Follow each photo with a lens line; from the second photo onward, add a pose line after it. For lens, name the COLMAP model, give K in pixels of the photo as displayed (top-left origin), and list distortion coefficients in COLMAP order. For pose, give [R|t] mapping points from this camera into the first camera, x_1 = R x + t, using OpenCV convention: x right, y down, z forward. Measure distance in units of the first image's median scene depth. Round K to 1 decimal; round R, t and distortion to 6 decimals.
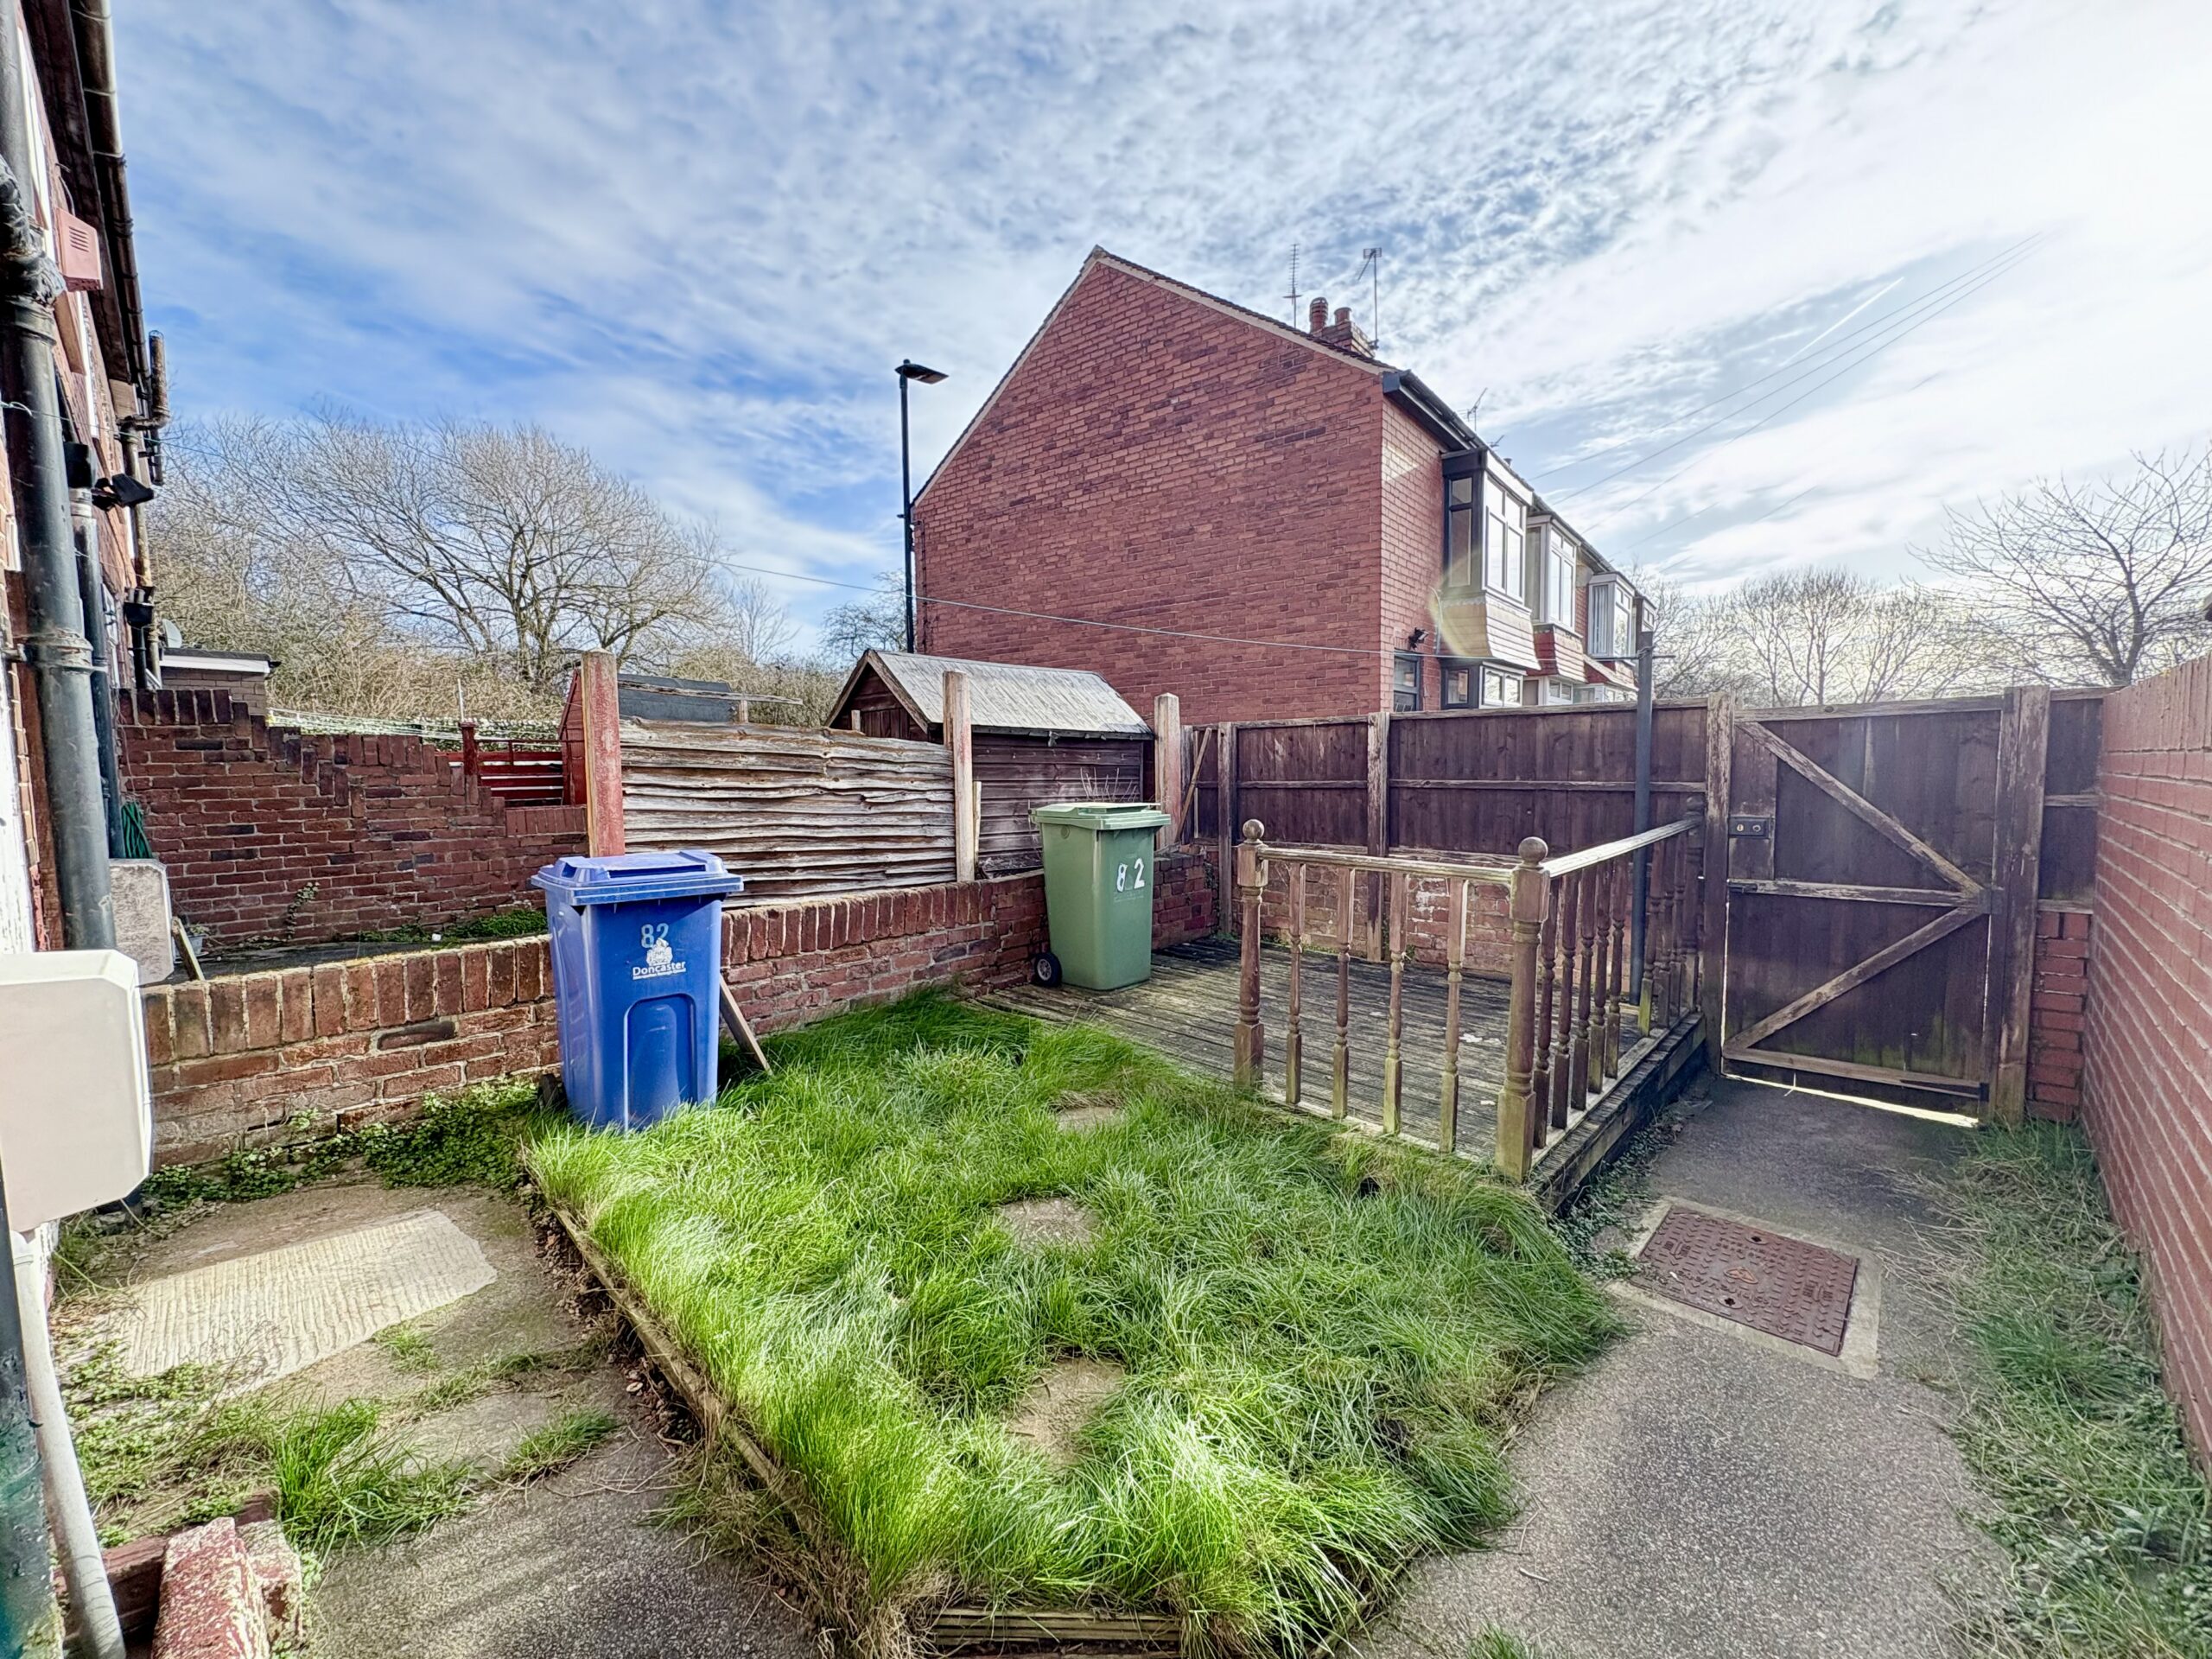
lens RADIAL K [[883.2, 0, 1101.7], [0, 883.2, 829.8], [0, 0, 1]] dist [-0.002323, -0.000286]
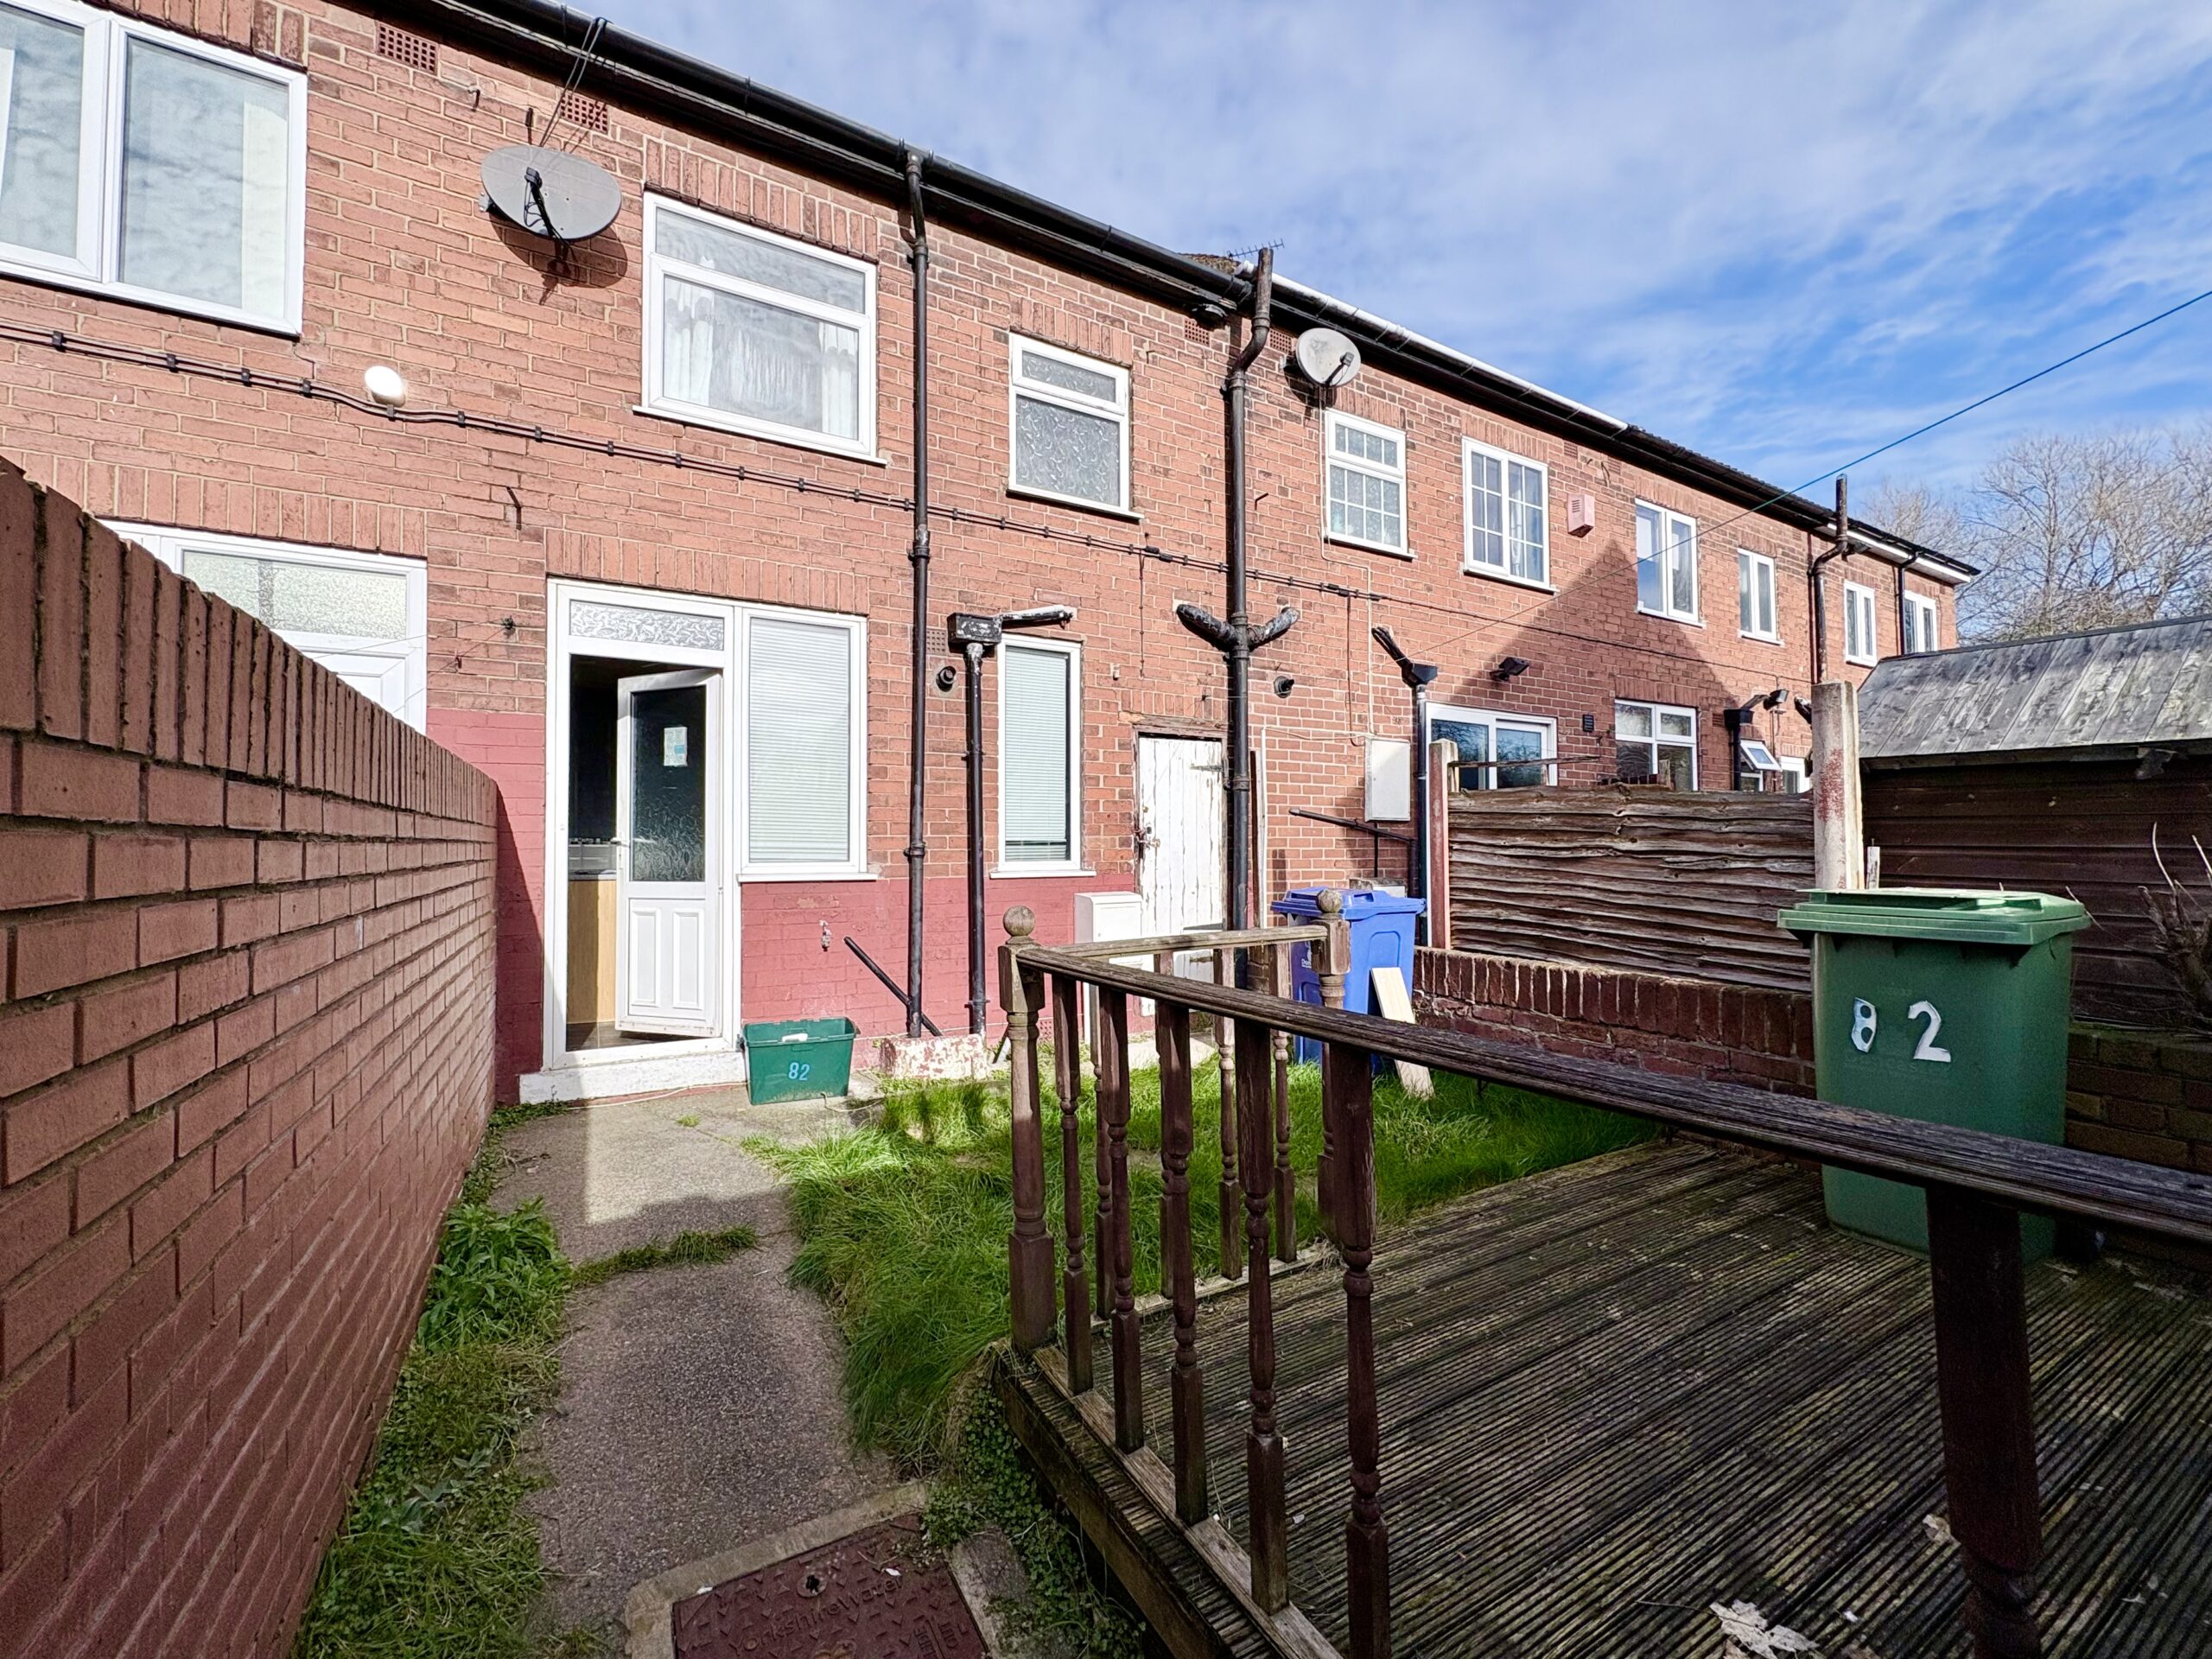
lens RADIAL K [[883.2, 0, 1101.7], [0, 883.2, 829.8], [0, 0, 1]] dist [-0.002323, -0.000286]
pose [[-0.278957, -0.005638, -0.960287, 0.722004], [-0.065324, 0.997778, 0.013118, -0.045288], [0.958079, 0.066389, -0.278706, 0.750495]]
